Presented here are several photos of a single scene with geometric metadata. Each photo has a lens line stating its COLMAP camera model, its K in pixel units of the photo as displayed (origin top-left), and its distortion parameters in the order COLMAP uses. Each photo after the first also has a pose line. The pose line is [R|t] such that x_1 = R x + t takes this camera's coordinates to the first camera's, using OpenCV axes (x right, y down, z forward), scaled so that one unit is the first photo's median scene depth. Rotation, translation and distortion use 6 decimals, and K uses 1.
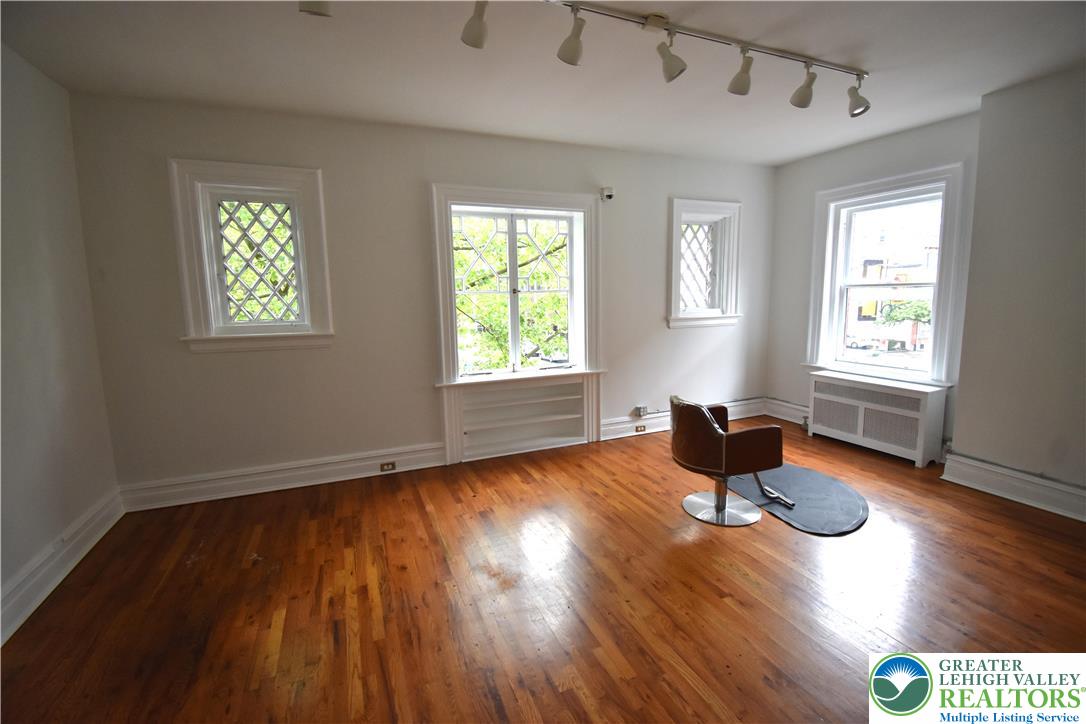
lens RADIAL K [[484.1, 0, 543.0], [0, 484.1, 362.0], [0, 0, 1]] dist [0.016739, -0.024923]
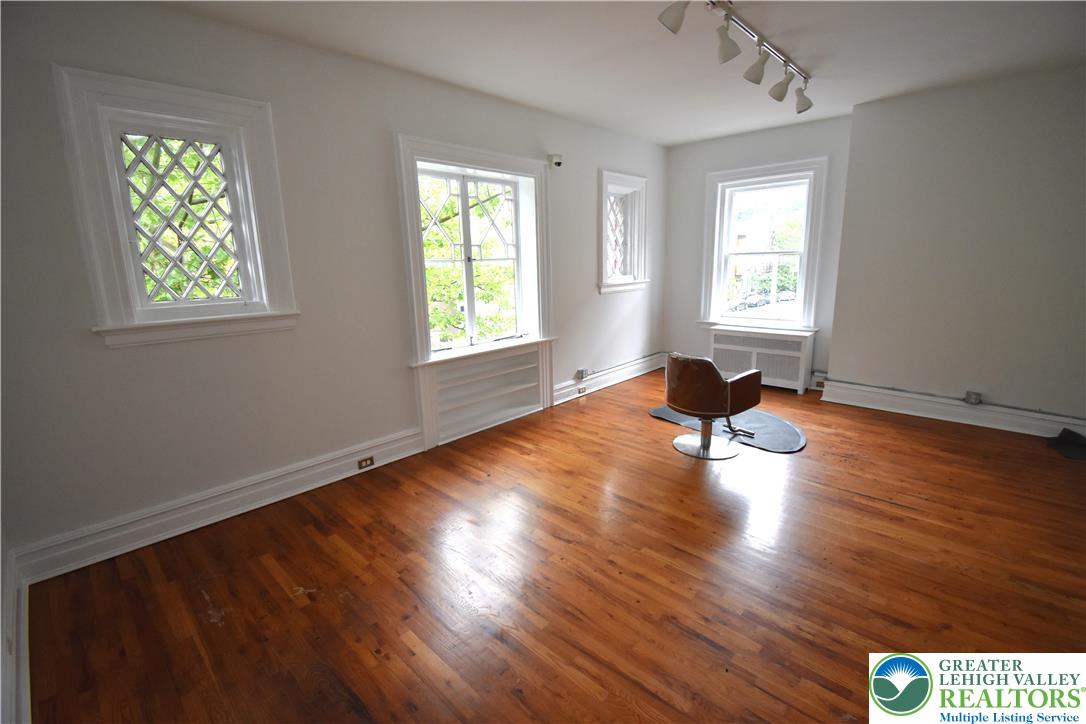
lens RADIAL K [[484.1, 0, 543.0], [0, 484.1, 362.0], [0, 0, 1]] dist [0.016739, -0.024923]
pose [[0.915098, -0.087619, 0.393596, -0.348965], [0.064016, 0.995295, 0.072729, -0.007848], [-0.398117, -0.041358, 0.916402, 0.077597]]
